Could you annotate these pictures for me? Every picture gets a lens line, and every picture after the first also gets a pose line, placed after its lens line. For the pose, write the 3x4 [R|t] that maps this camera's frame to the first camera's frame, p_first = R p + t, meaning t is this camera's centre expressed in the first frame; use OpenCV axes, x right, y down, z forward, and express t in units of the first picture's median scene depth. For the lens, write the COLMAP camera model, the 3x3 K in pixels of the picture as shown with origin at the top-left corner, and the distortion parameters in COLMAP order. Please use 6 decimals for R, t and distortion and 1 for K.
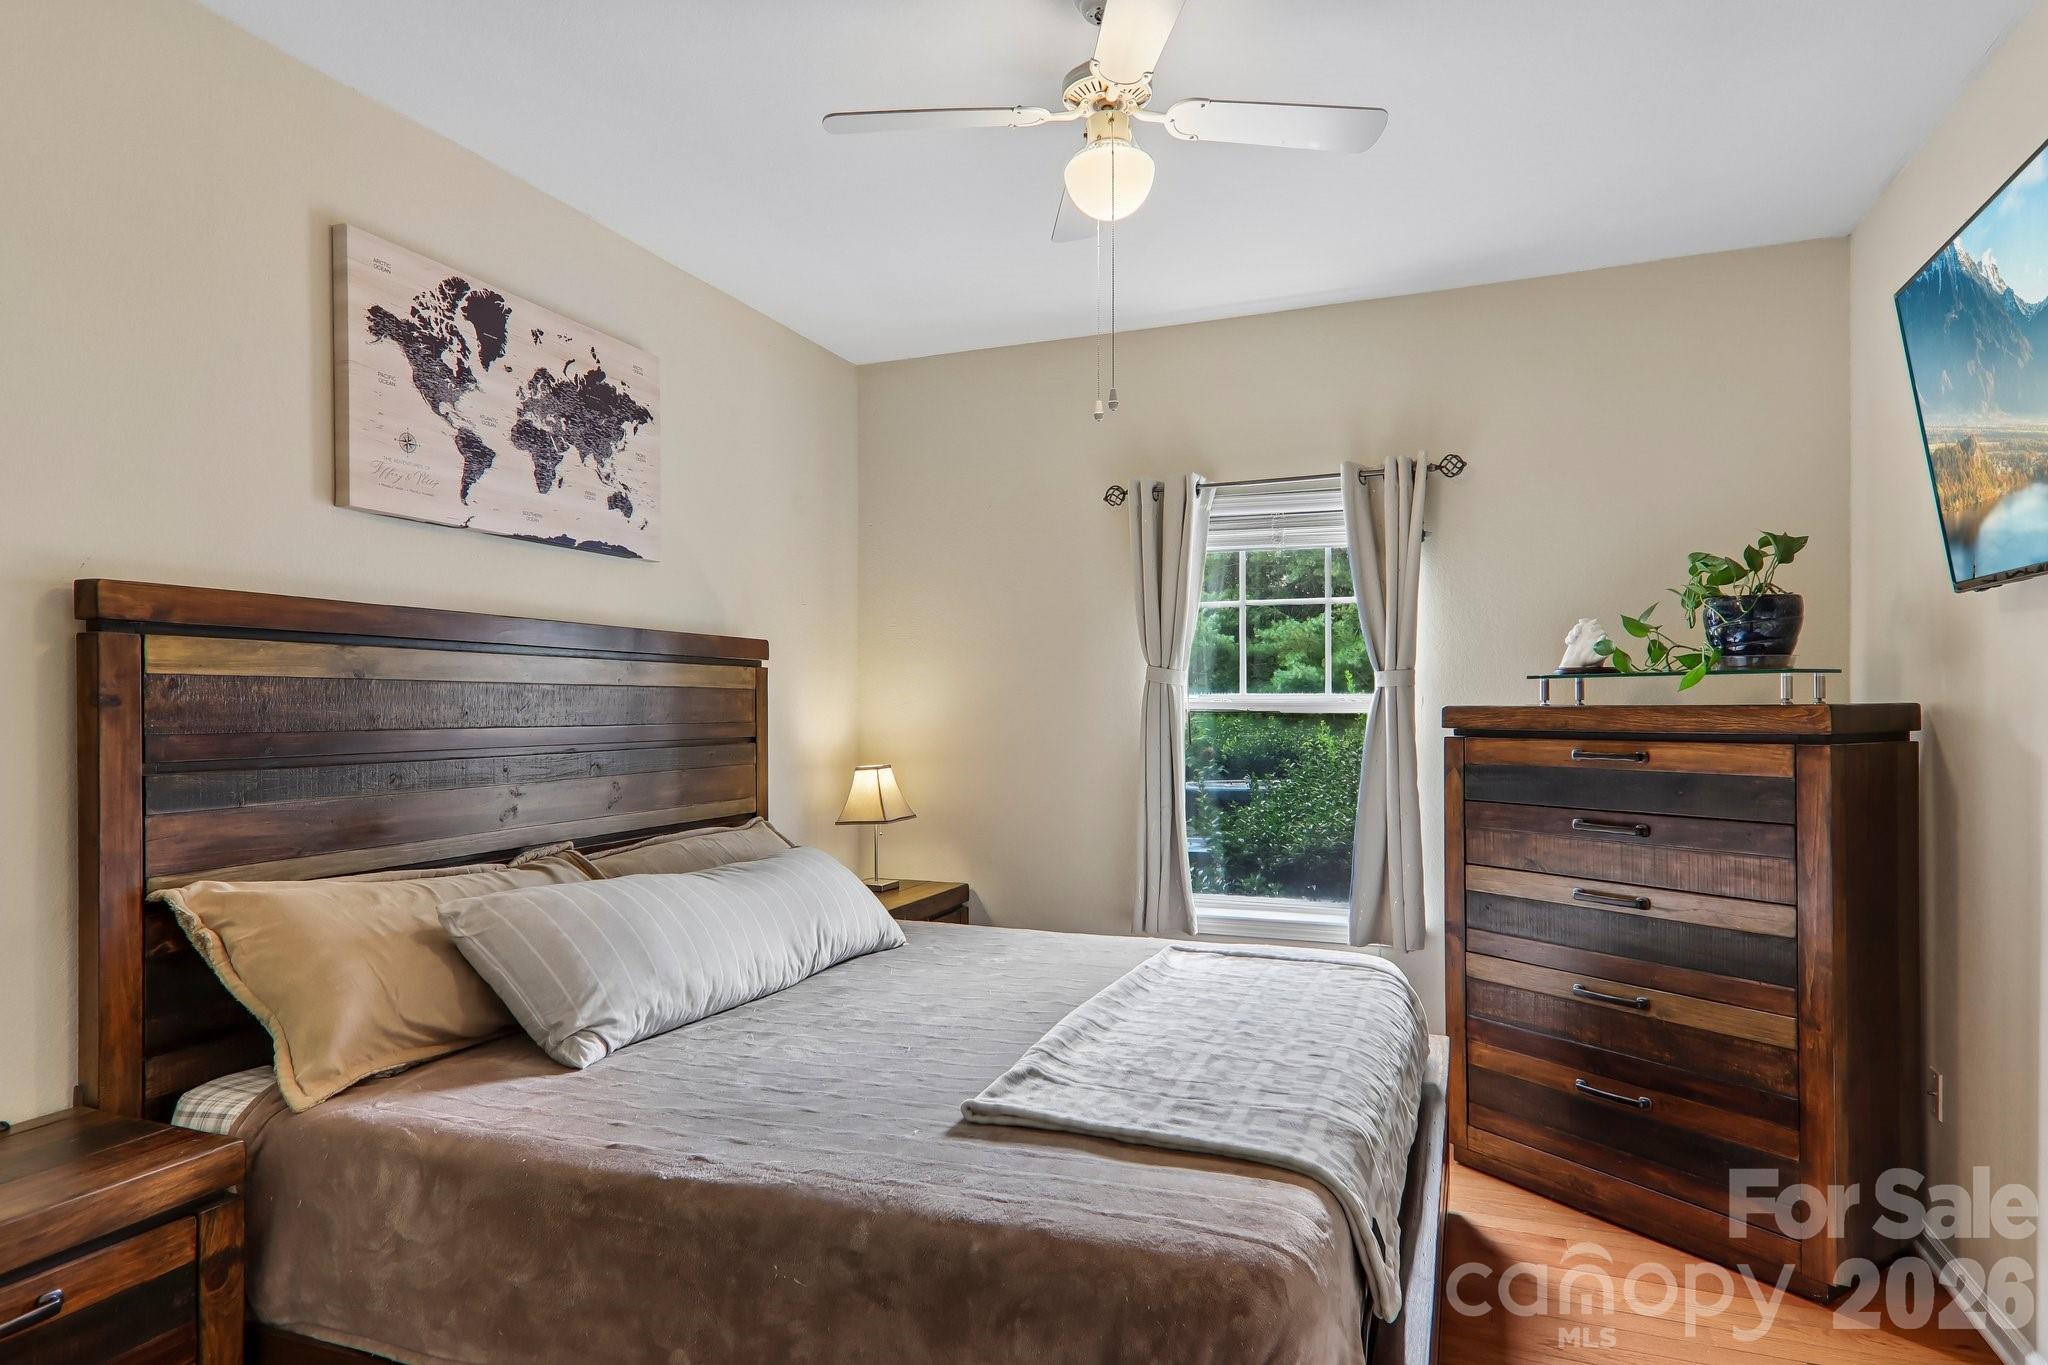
lens RADIAL K [[1142.5, 0, 1024.0], [0, 1142.5, 705.1], [0, 0, 1]] dist [0.035529, -0.020010]
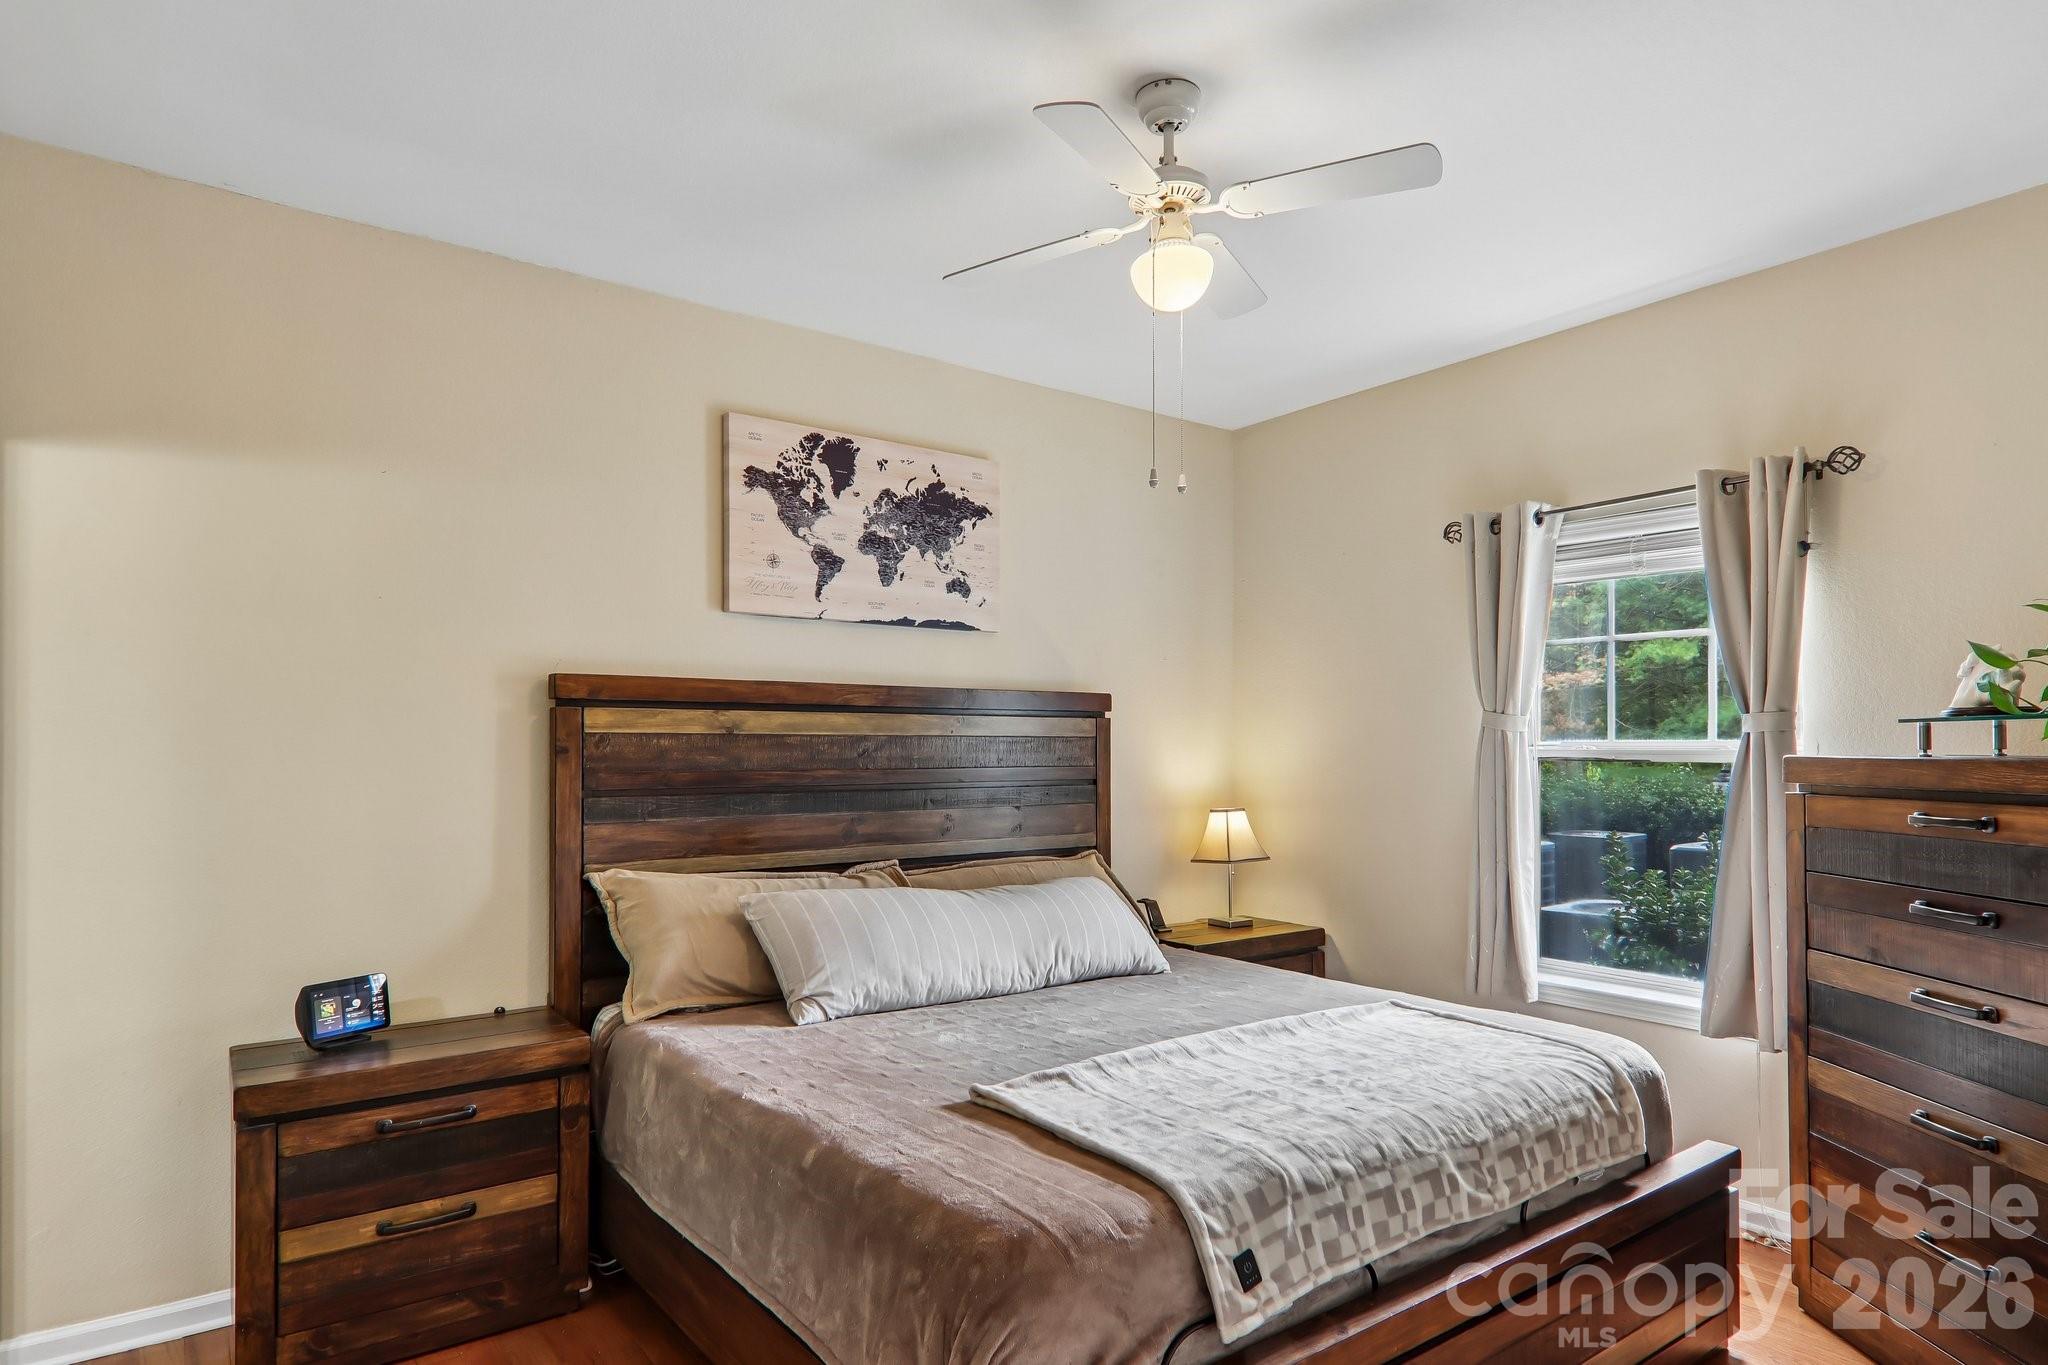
lens RADIAL K [[1142.5, 0, 1028.4], [0, 1142.5, 737.6], [0, 0, 1]] dist [0.035529, -0.020010]
pose [[0.851077, -0.003548, -0.525029, 0.395159], [-0.000595, 0.999970, -0.007723, -0.006518], [0.525041, 0.006886, 0.851049, 0.001612]]
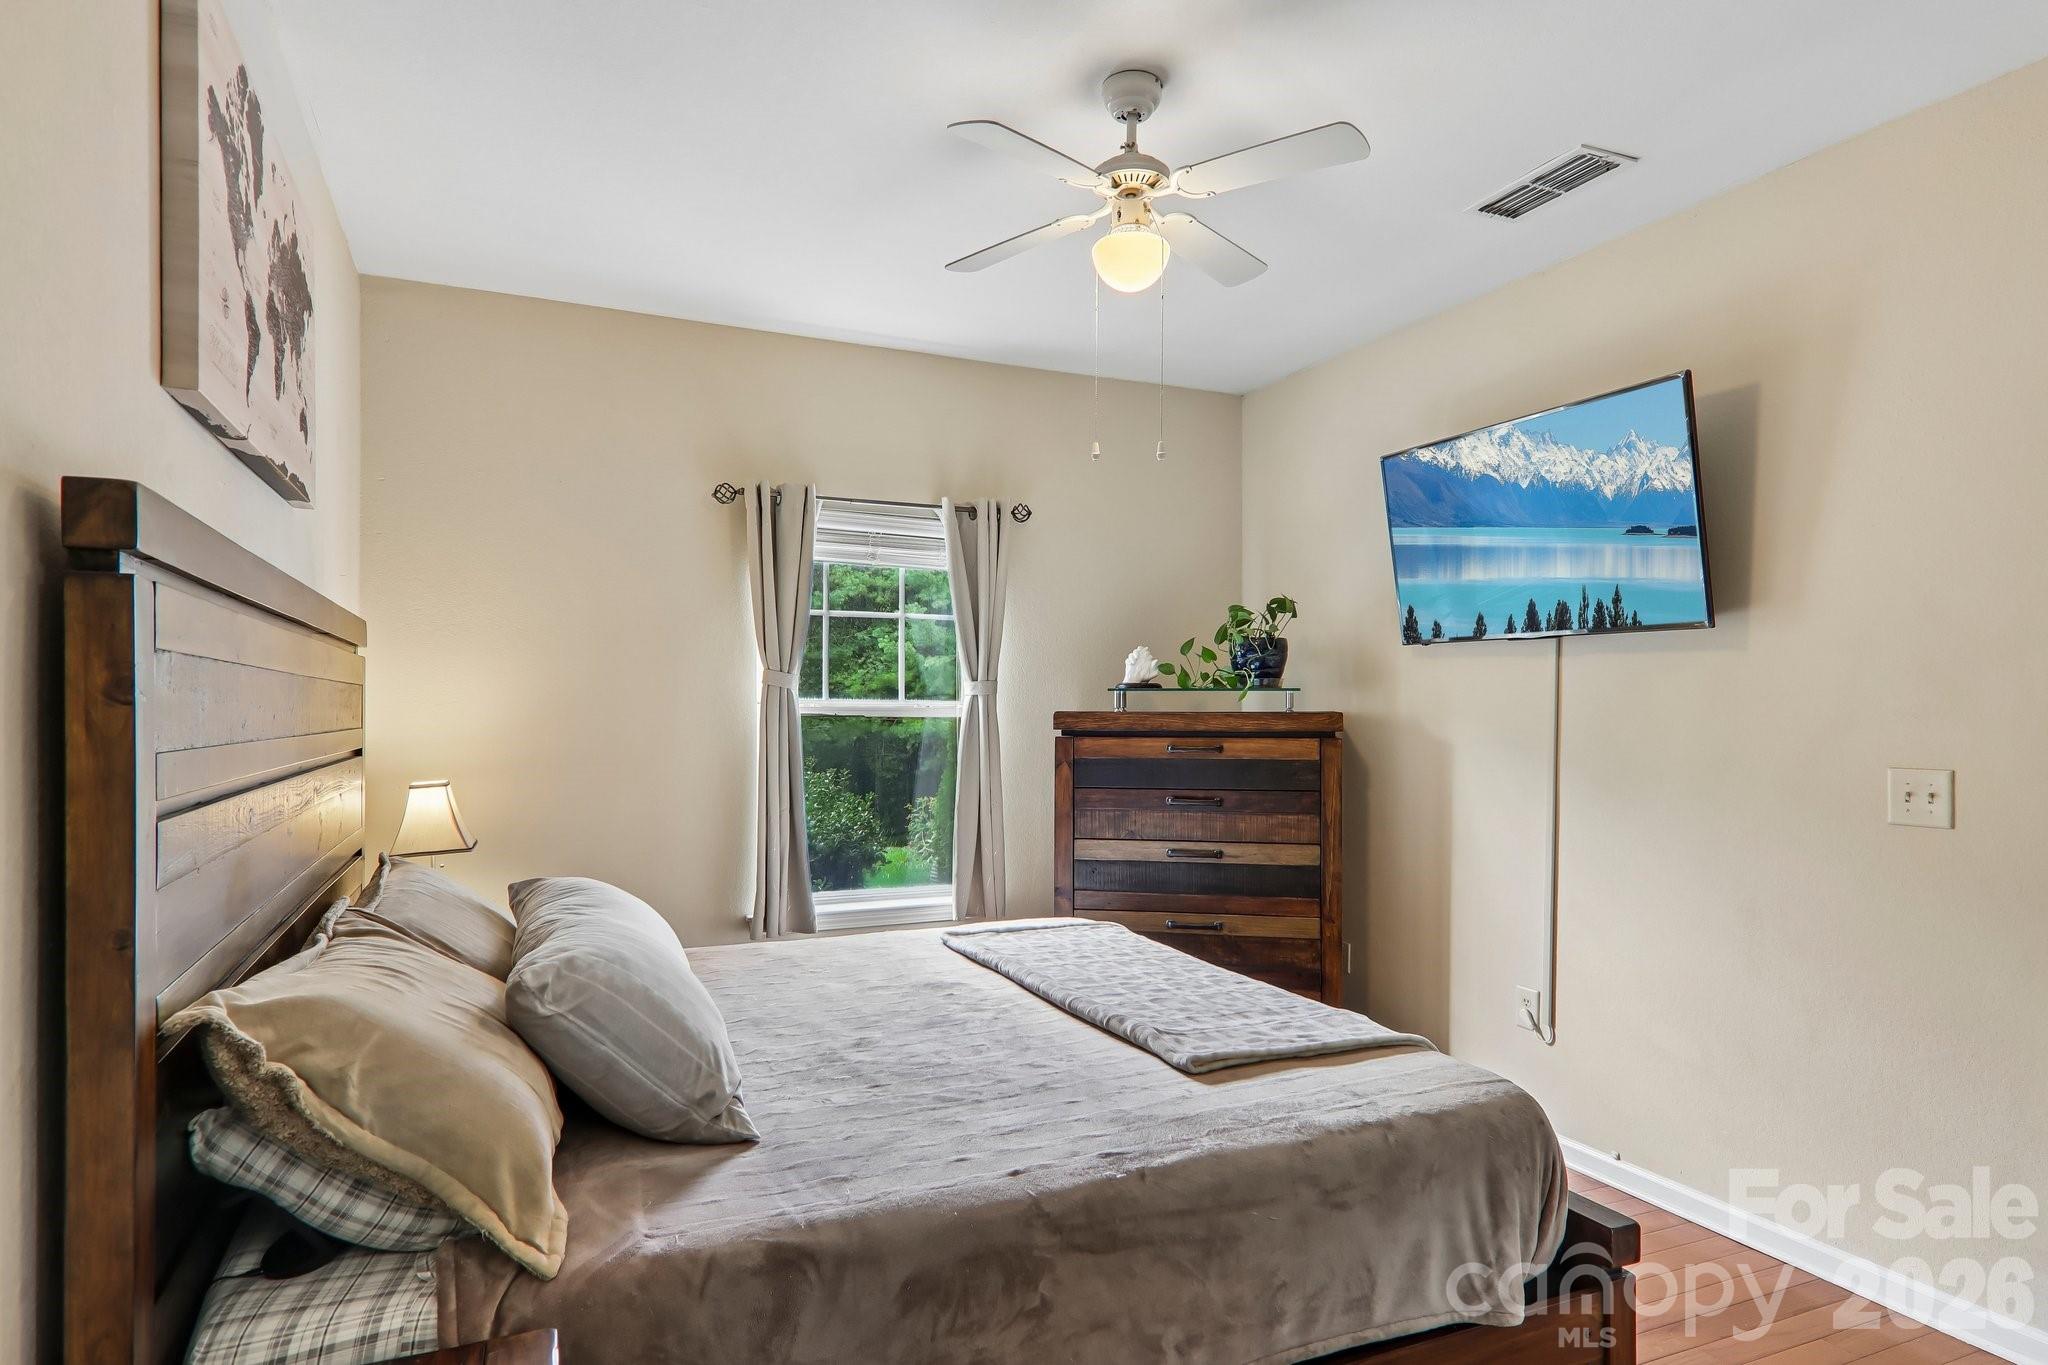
lens RADIAL K [[1142.5, 0, 1014.4], [0, 1142.5, 709.6], [0, 0, 1]] dist [0.035529, -0.020010]
pose [[0.706334, 0.005438, 0.707858, -0.614872], [-0.005501, 0.999982, -0.002193, 0.001808], [-0.707857, -0.002345, 0.706352, 0.197910]]
